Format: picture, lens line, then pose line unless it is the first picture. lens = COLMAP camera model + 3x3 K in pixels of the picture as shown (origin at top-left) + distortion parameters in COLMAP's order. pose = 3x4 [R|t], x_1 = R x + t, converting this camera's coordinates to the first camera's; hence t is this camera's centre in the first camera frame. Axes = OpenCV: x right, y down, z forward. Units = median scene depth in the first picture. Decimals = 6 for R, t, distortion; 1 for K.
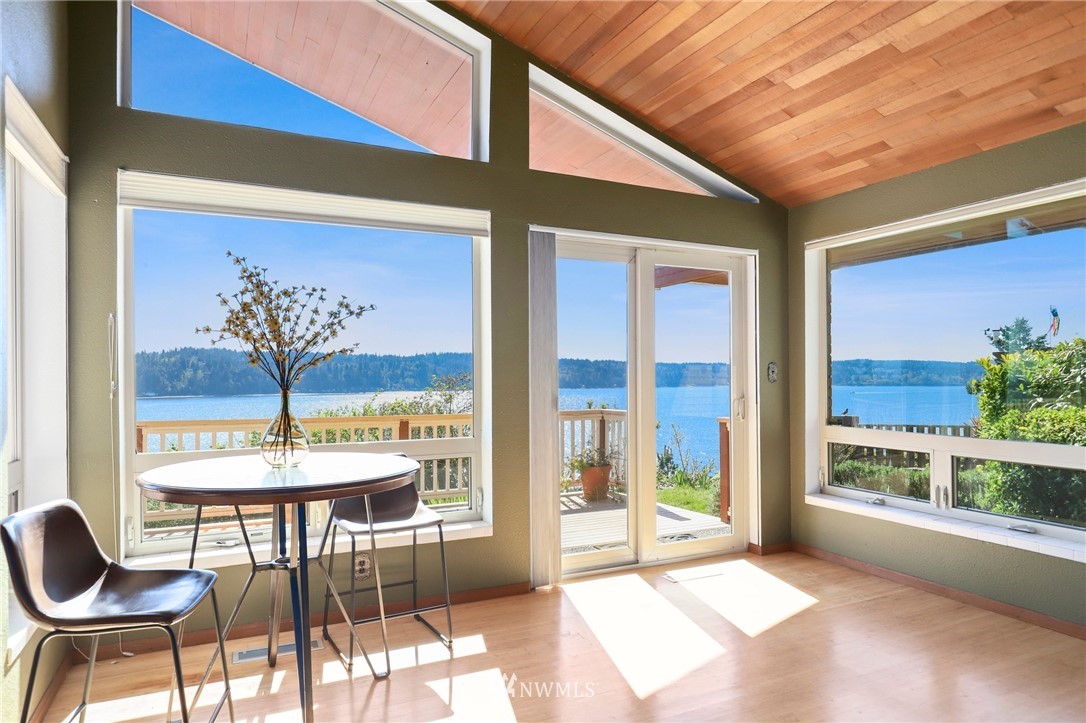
lens RADIAL K [[665.3, 0, 546.4], [0, 665.3, 374.0], [0, 0, 1]] dist [-0.001023, -0.000142]
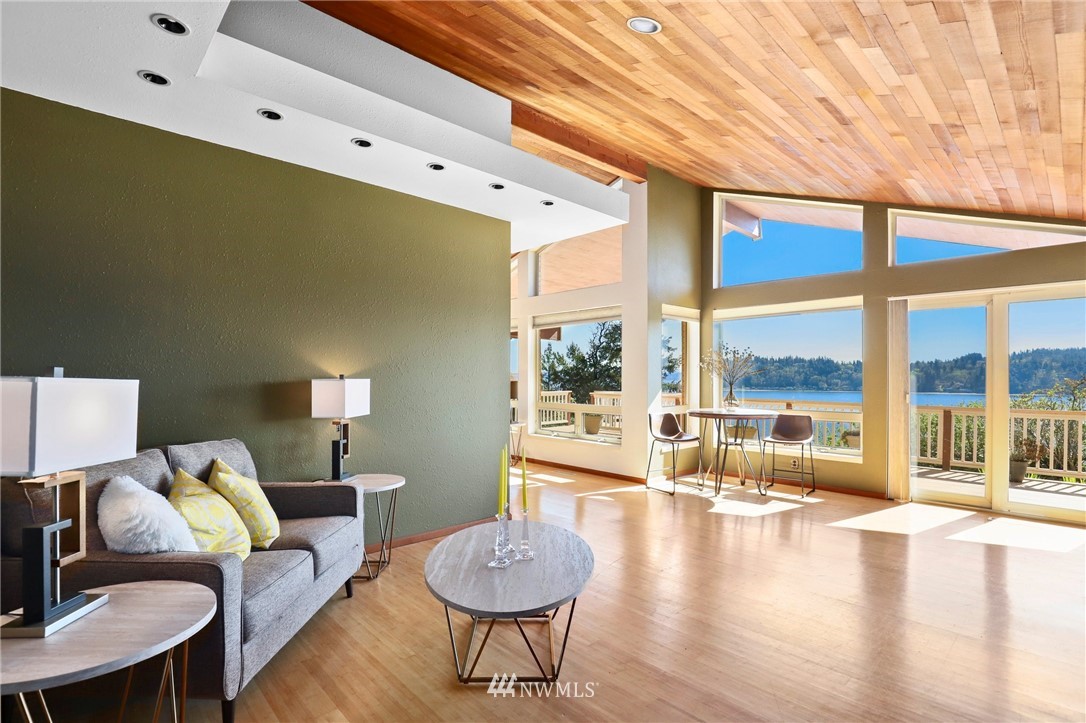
lens RADIAL K [[519.7, 0, 545.0], [0, 519.7, 376.3], [0, 0, 1]] dist [-0.029784, 0.000197]
pose [[0.291753, 0.003509, -0.956487, 0.998281], [0.000765, 0.999992, 0.003902, -0.015607], [0.956493, -0.001870, 0.291748, -0.290083]]
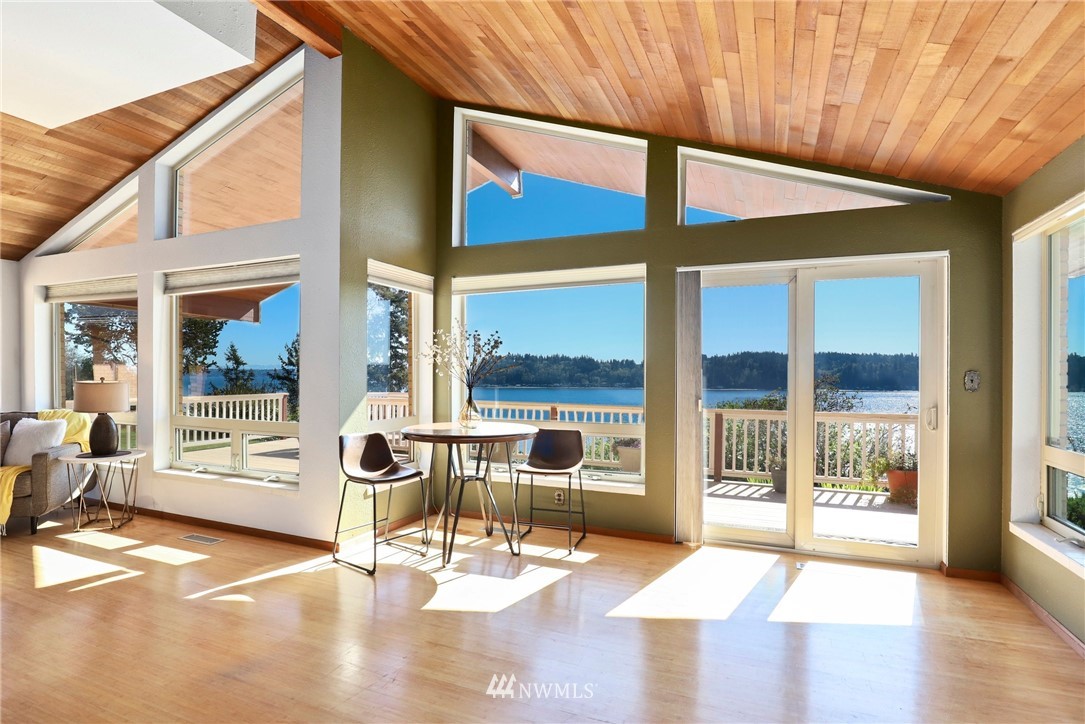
lens RADIAL K [[541.6, 0, 541.5], [0, 541.6, 374.9], [0, 0, 1]] dist [-0.026311, 0.000209]
pose [[0.652146, 0.007667, -0.758054, 0.592361], [-0.004207, 0.999970, 0.006494, -0.015736], [0.758082, -0.001046, 0.652159, 0.089996]]
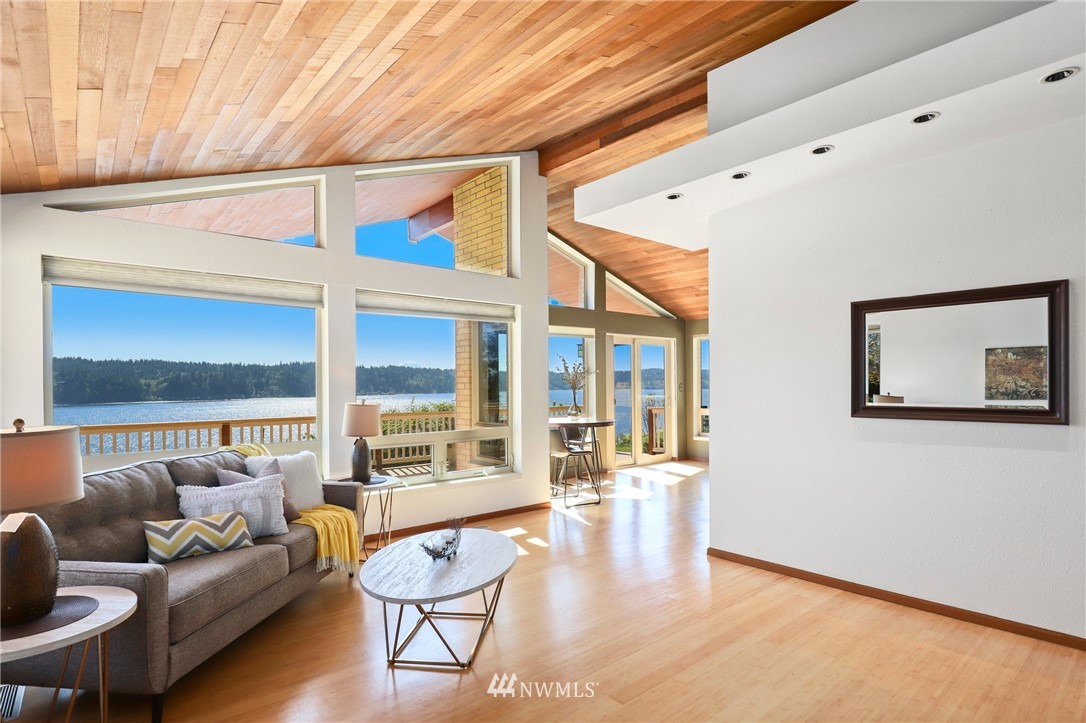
lens RADIAL K [[548.3, 0, 544.6], [0, 548.3, 377.3], [0, 0, 1]] dist [-0.003760, -0.000281]
pose [[0.968007, -0.003944, 0.250893, -0.775866], [0.005458, 0.999971, -0.005339, -0.037319], [-0.250865, 0.006537, 0.968000, -0.993171]]
